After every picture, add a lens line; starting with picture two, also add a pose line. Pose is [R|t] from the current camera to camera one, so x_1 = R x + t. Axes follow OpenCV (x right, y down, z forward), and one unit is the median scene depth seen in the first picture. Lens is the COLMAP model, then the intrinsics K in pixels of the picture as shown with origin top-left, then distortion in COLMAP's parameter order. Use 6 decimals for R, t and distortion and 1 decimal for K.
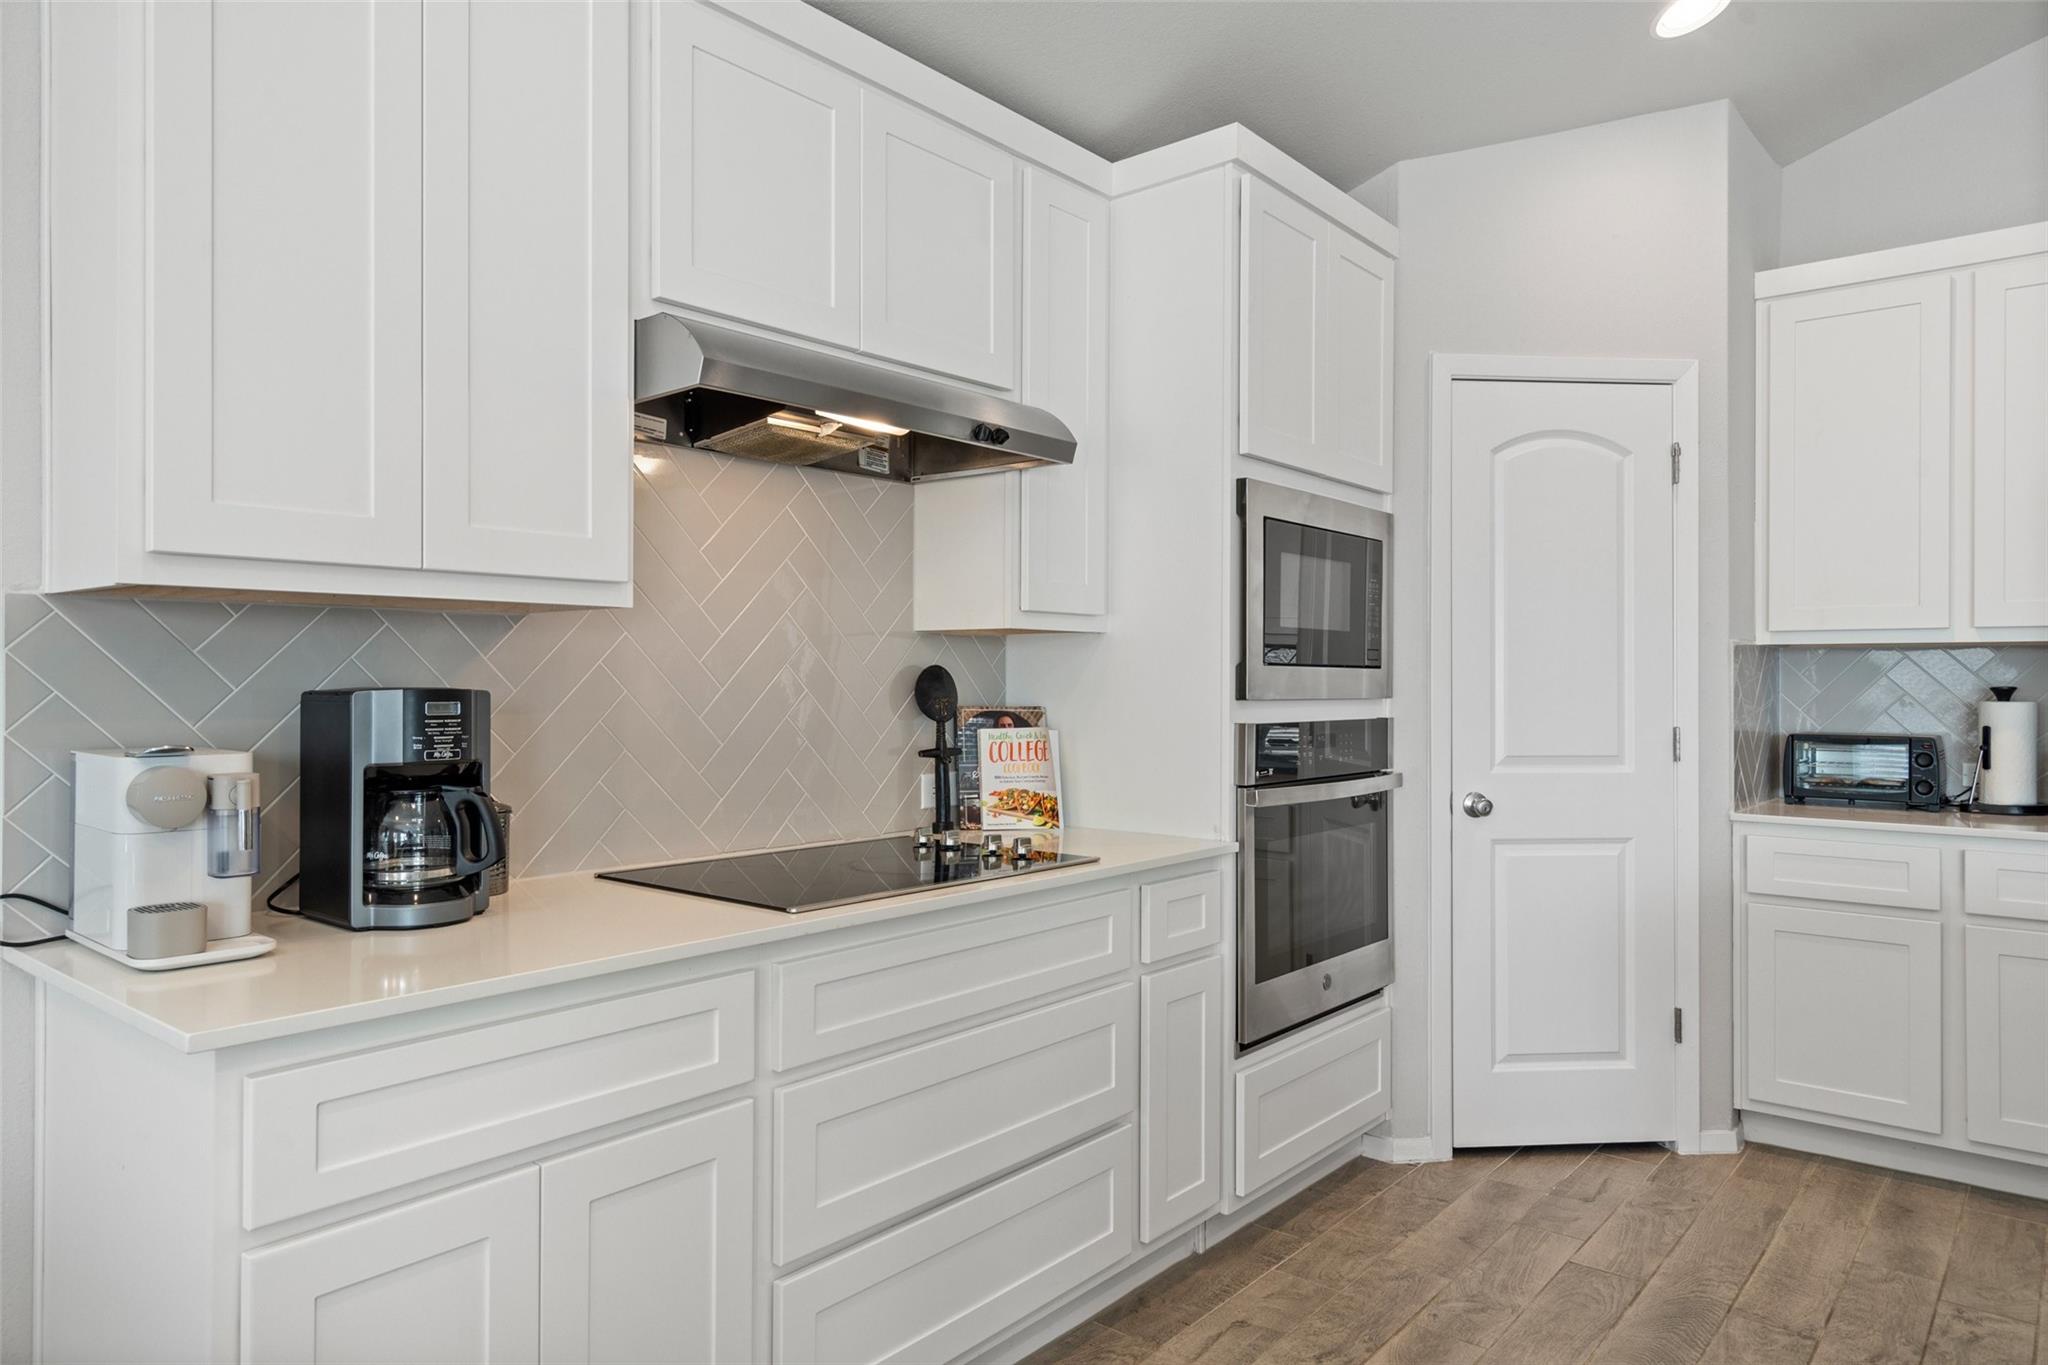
lens RADIAL K [[1281.1, 0, 1025.9], [0, 1281.1, 677.9], [0, 0, 1]] dist [0.002254, -0.000329]
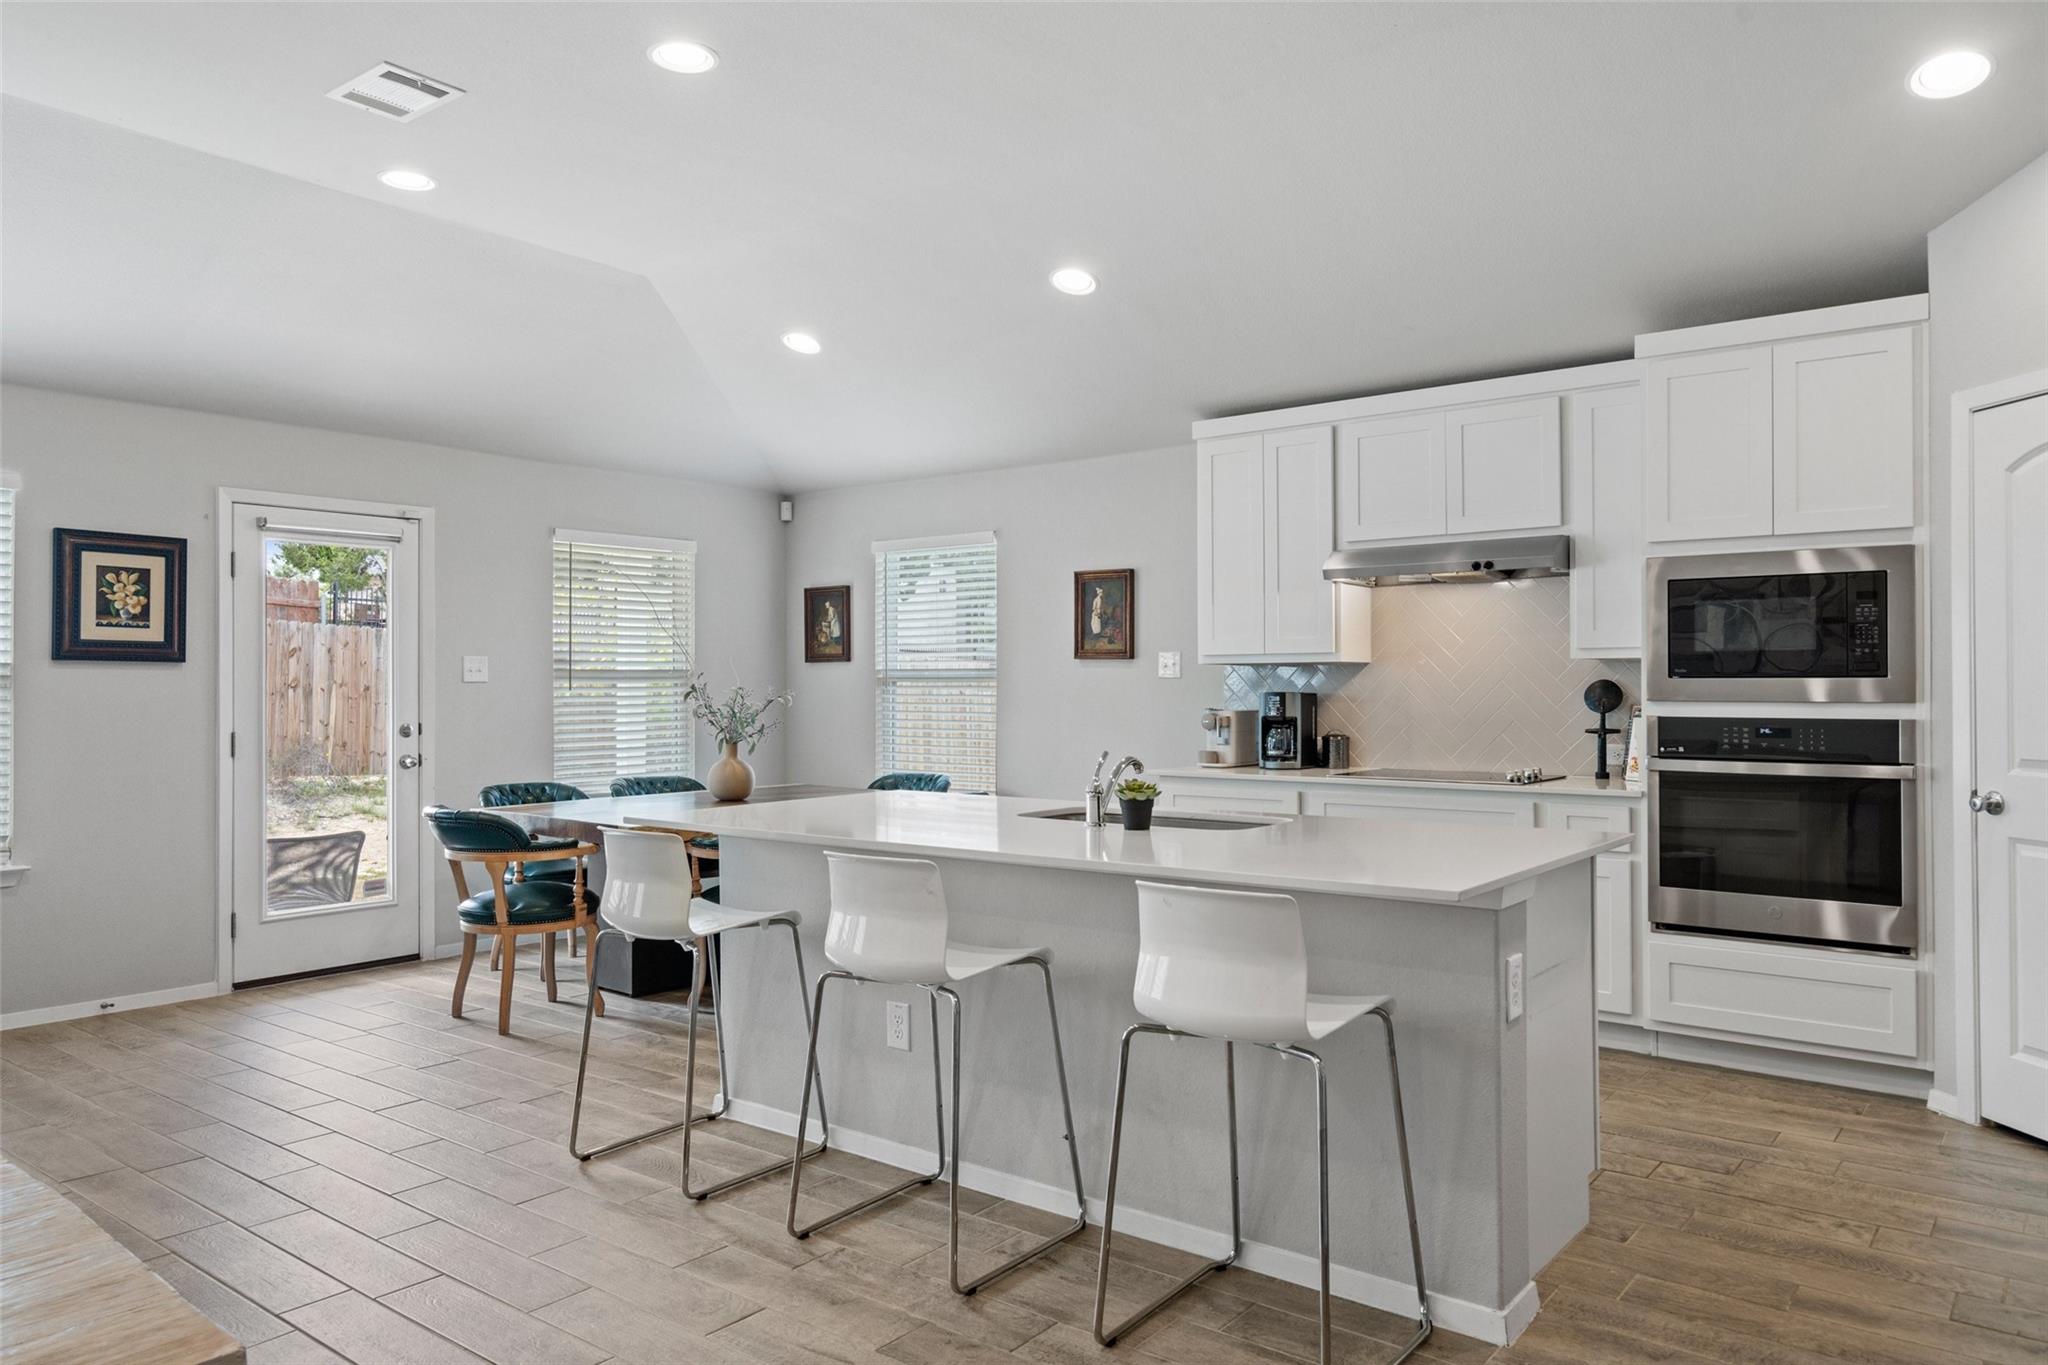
lens RADIAL K [[1379.1, 0, 1024.8], [0, 1379.1, 682.1], [0, 0, 1]] dist [0.000799, 0.000433]
pose [[0.028315, -0.009185, -0.999557, 1.714695], [0.003010, 0.999954, -0.009103, 0.007268], [0.999595, -0.002751, 0.028341, 0.181982]]
